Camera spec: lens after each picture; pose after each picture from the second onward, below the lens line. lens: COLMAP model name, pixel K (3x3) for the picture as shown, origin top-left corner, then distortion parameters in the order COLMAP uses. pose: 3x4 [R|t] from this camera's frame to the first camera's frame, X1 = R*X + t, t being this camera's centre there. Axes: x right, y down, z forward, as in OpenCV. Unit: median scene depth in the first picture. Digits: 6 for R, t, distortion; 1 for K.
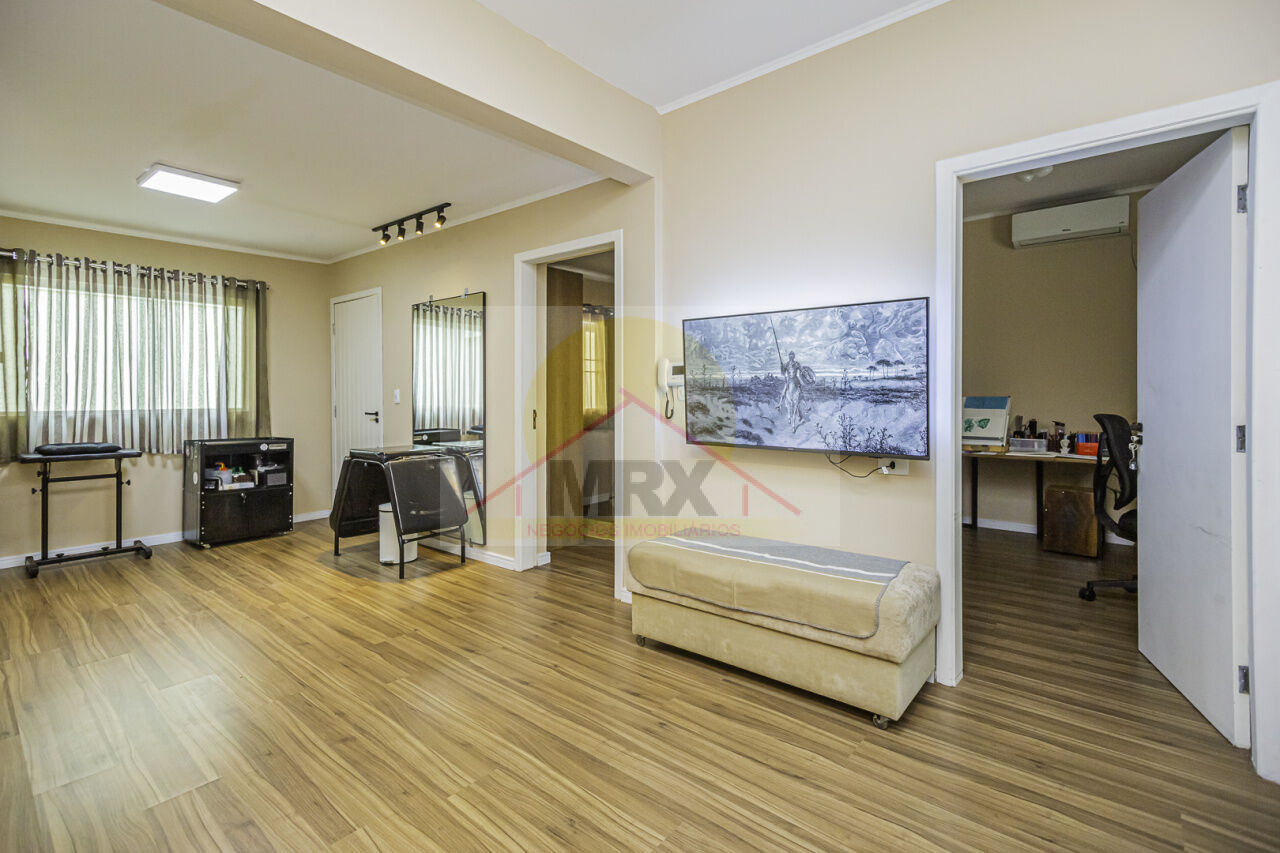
lens RADIAL K [[572.7, 0, 596.0], [0, 572.7, 395.6], [0, 0, 1]] dist [-0.000505, -0.000014]
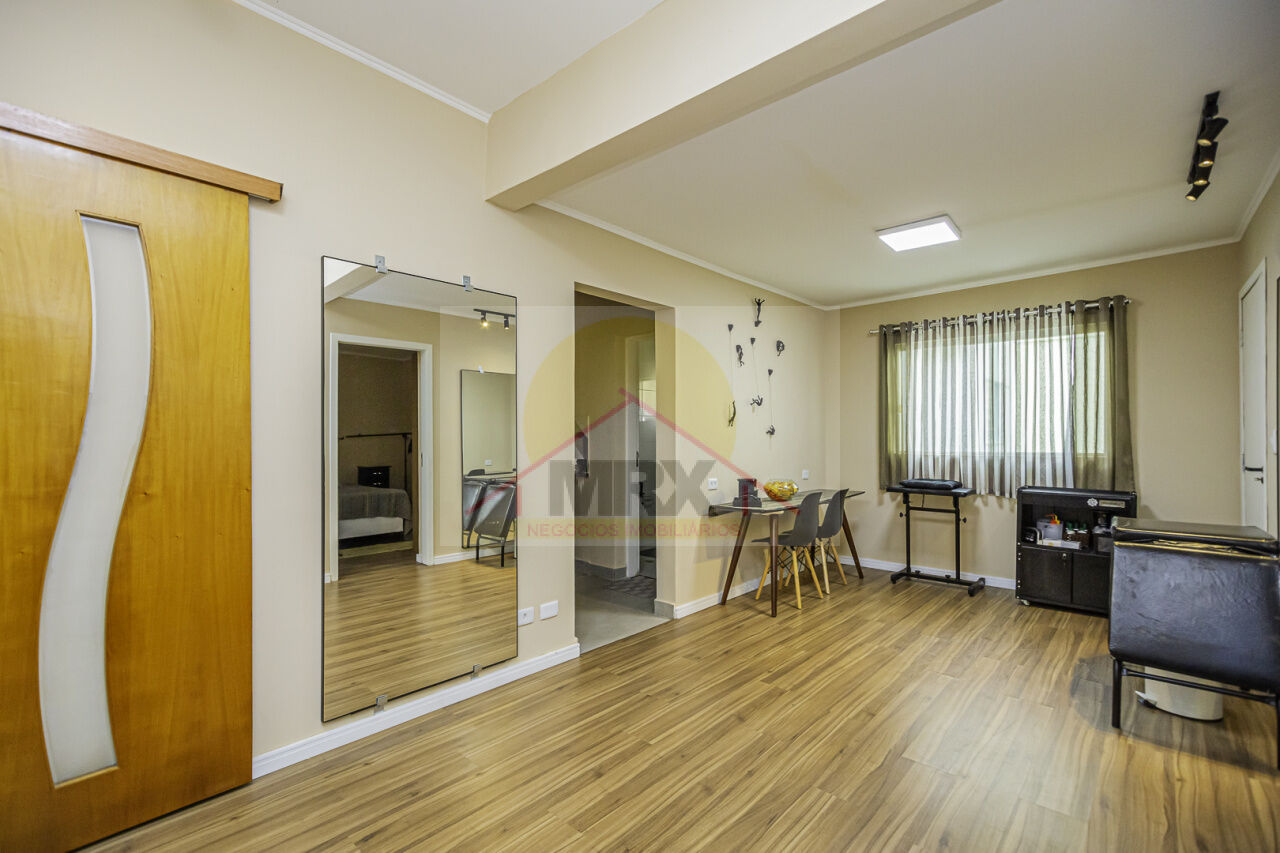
lens RADIAL K [[577.9, 0, 638.6], [0, 577.9, 438.3], [0, 0, 1]] dist [0.002562, 0.000375]
pose [[0.020573, 0.005635, -0.999772, 0.241766], [0.004668, 0.999973, 0.005732, -0.009689], [0.999777, -0.004785, 0.020546, 0.362744]]
